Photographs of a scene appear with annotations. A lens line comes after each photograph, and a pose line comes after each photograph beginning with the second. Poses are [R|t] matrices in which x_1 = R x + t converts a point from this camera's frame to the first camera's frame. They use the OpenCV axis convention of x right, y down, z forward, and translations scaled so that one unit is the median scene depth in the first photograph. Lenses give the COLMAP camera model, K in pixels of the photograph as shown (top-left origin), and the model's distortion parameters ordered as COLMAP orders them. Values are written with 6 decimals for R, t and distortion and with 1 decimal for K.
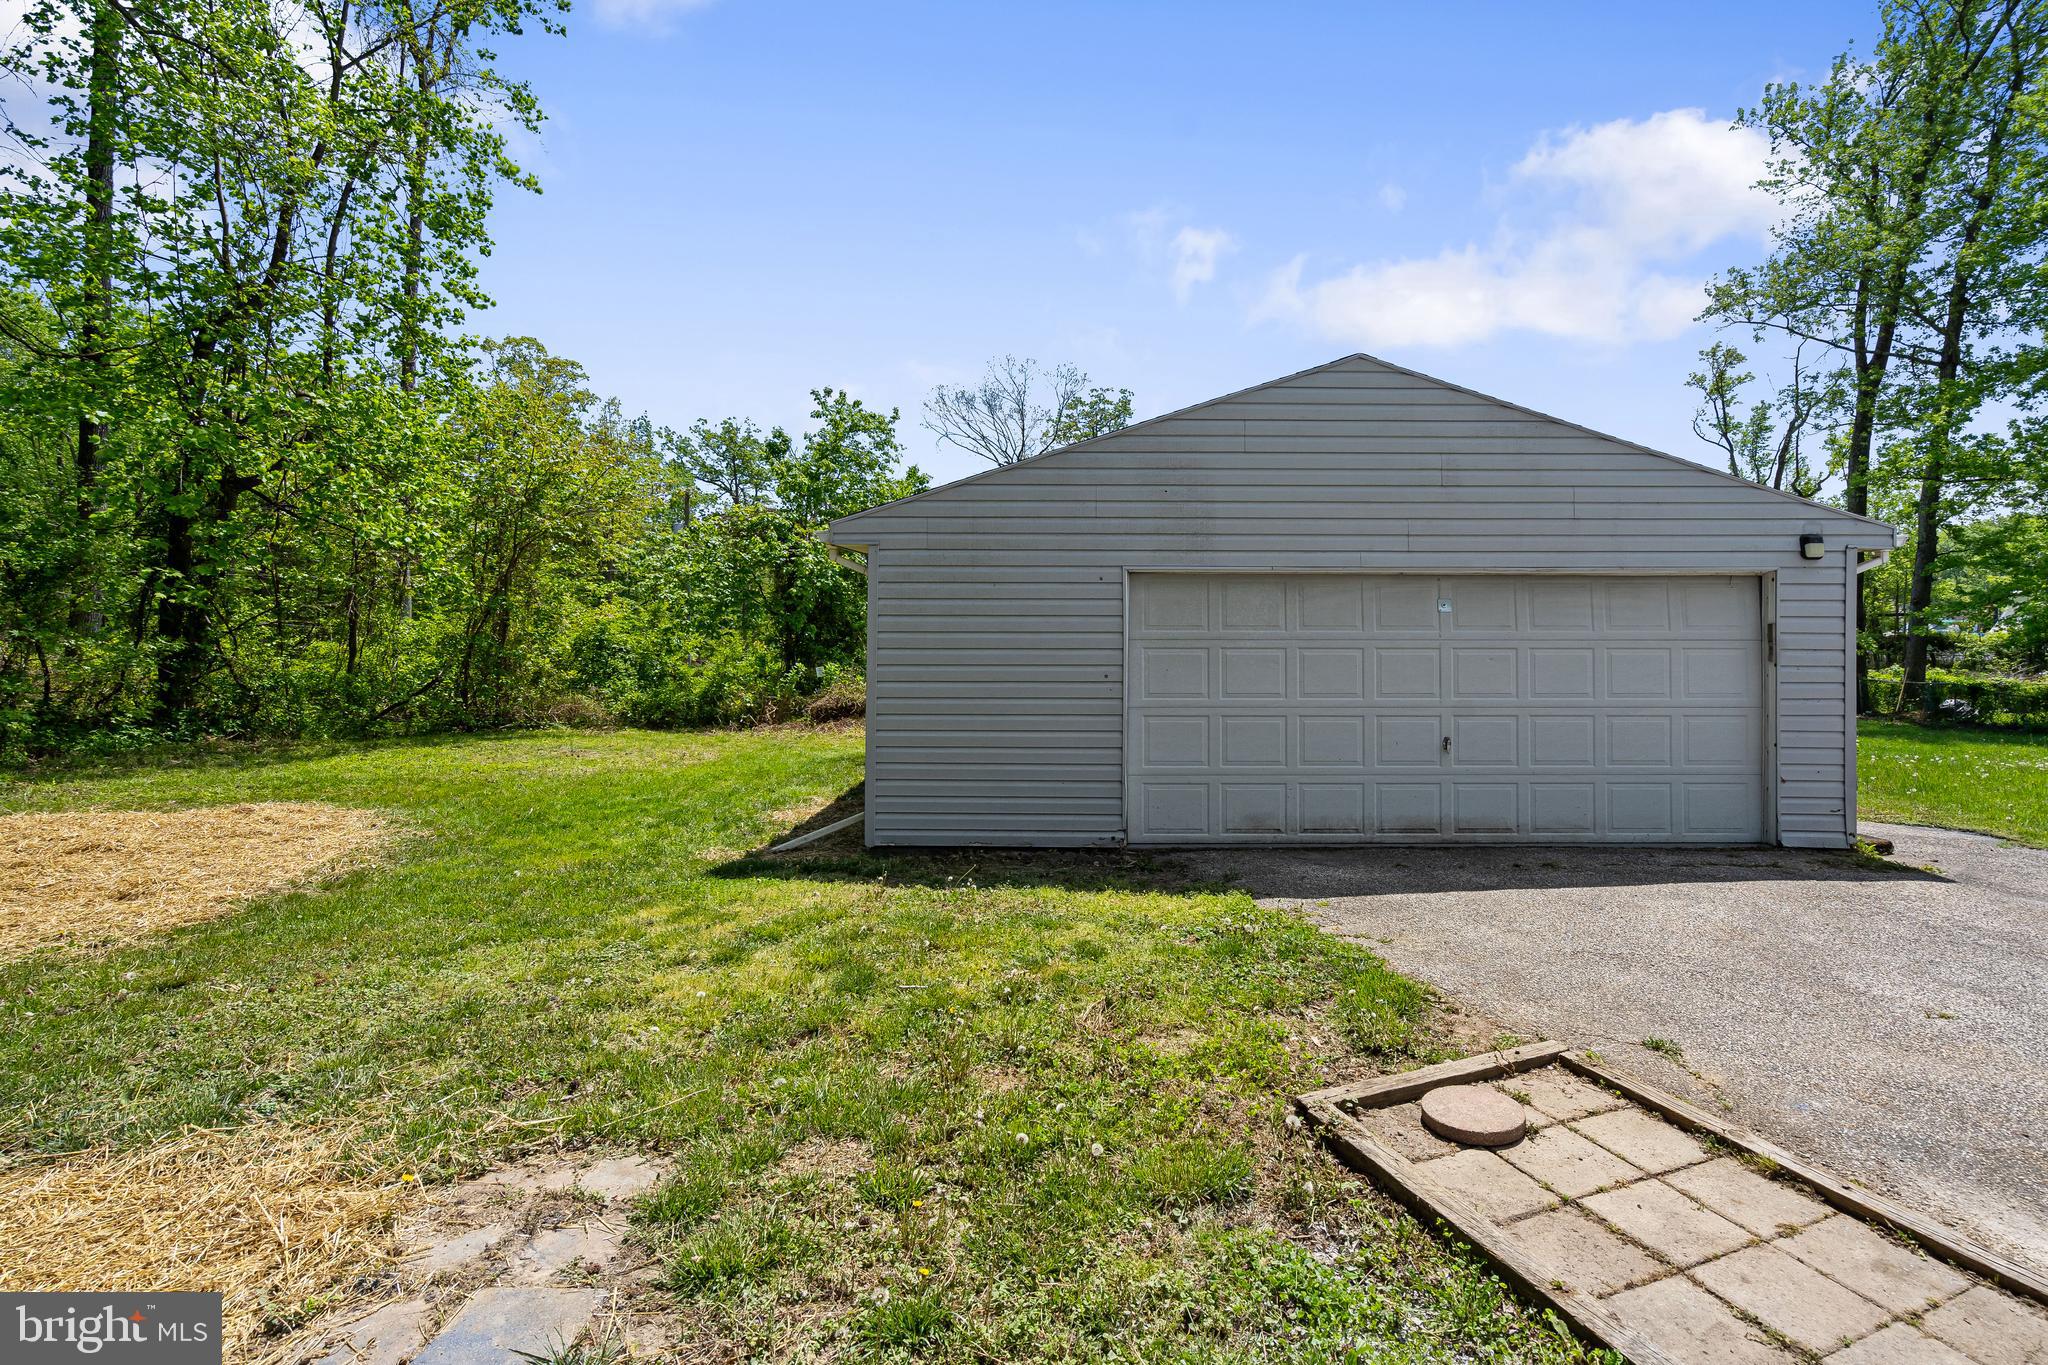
lens RADIAL K [[942.1, 0, 1022.1], [0, 942.1, 679.5], [0, 0, 1]] dist [-0.013533, 0.005750]
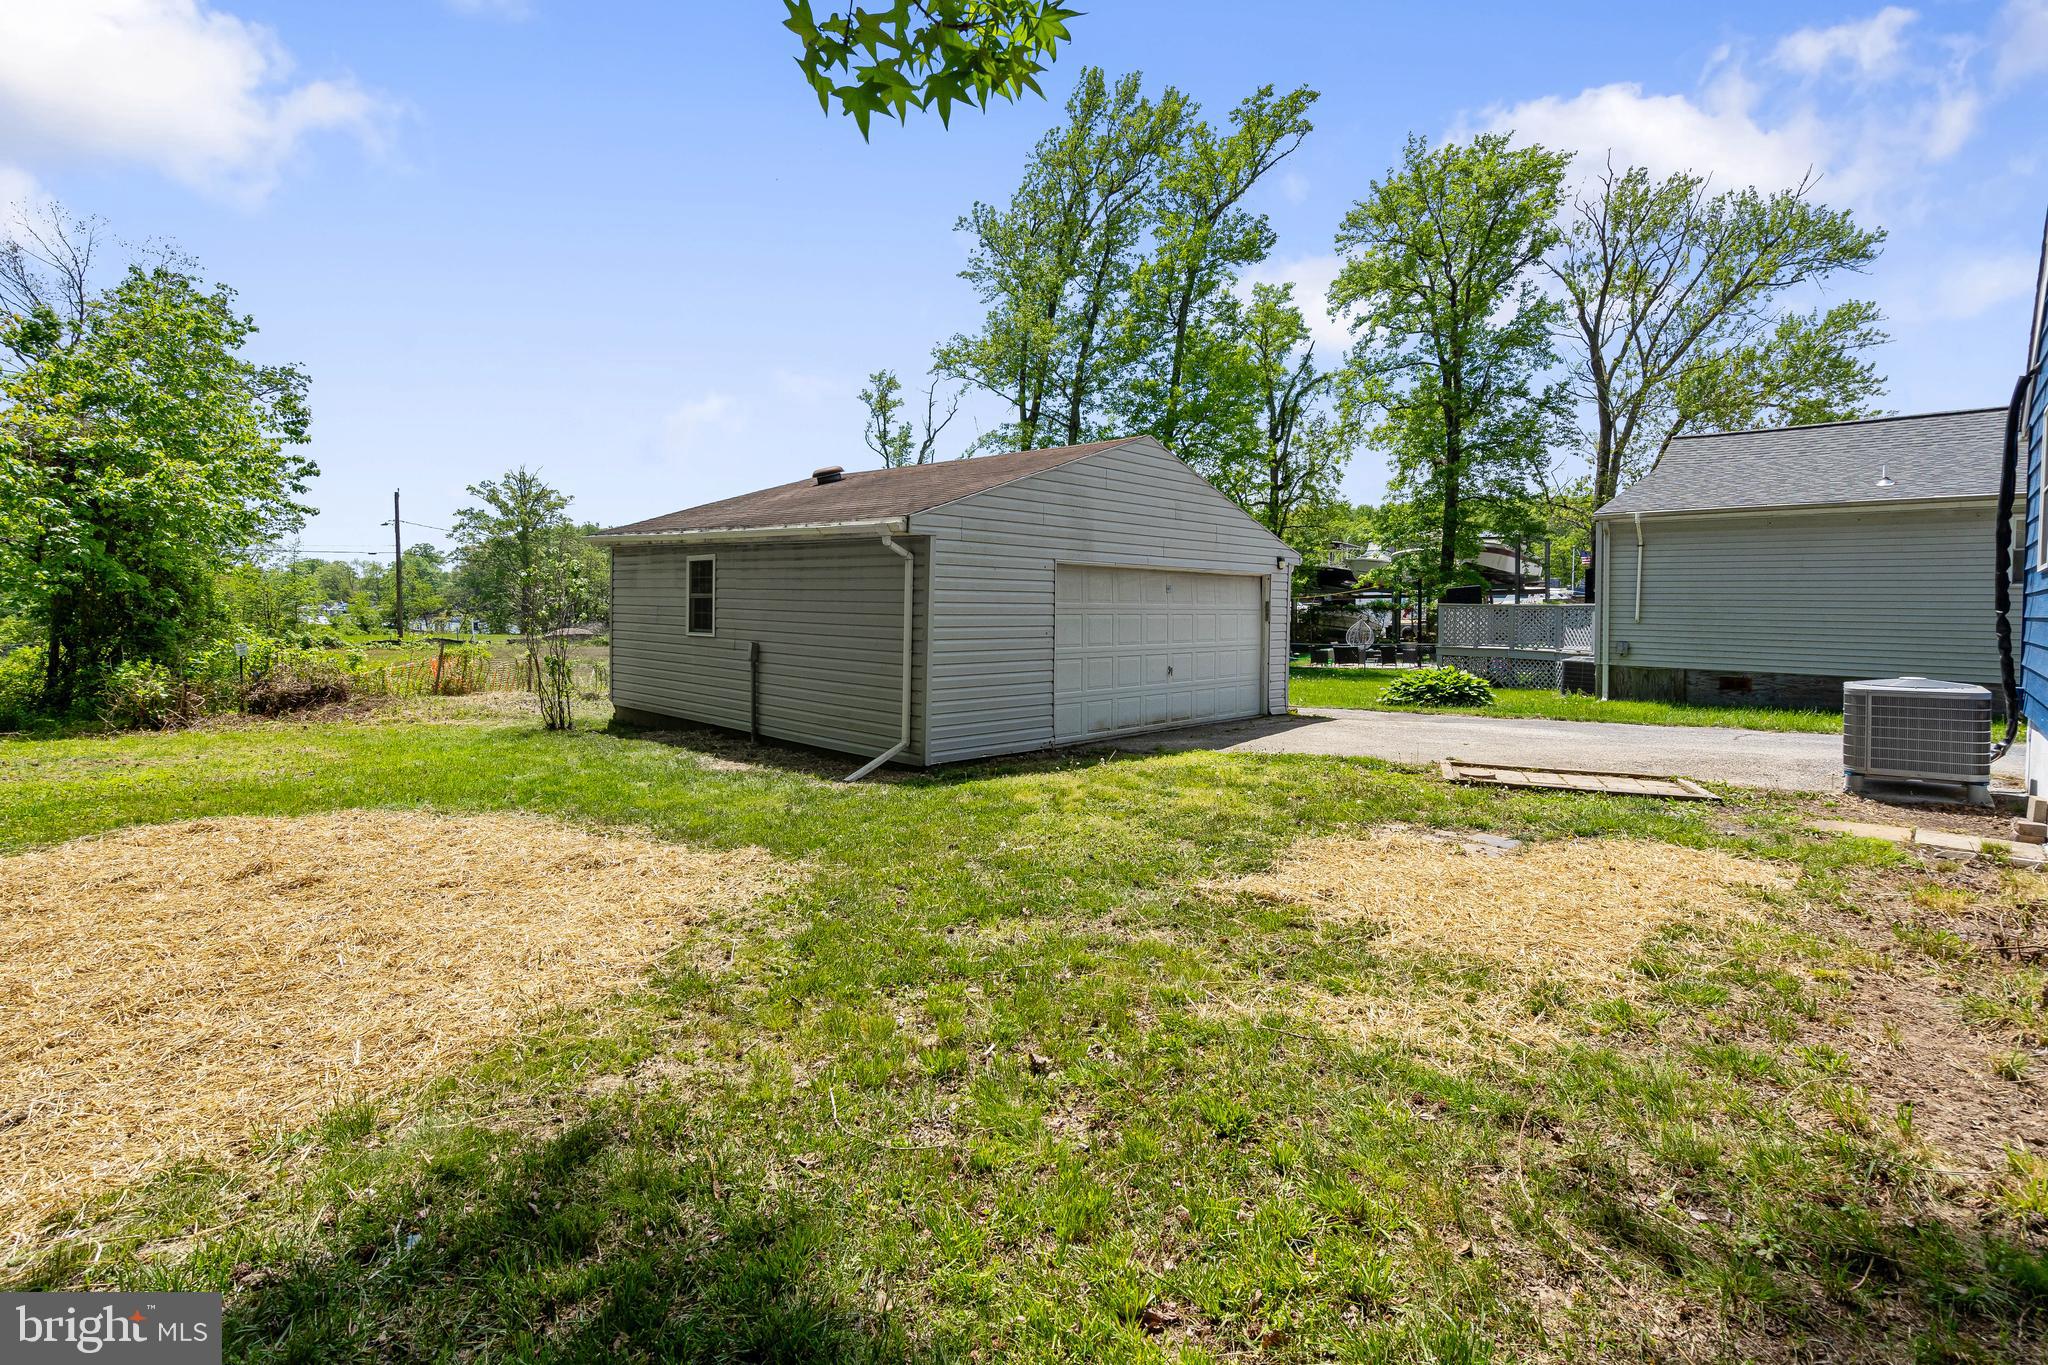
lens RADIAL K [[942.1, 0, 1022.1], [0, 942.1, 679.5], [0, 0, 1]] dist [-0.013533, 0.005750]
pose [[0.699303, -0.048429, 0.713183, -0.169965], [0.027206, 0.998783, 0.041147, 0.001395], [-0.714307, -0.009371, 0.699769, -0.001469]]
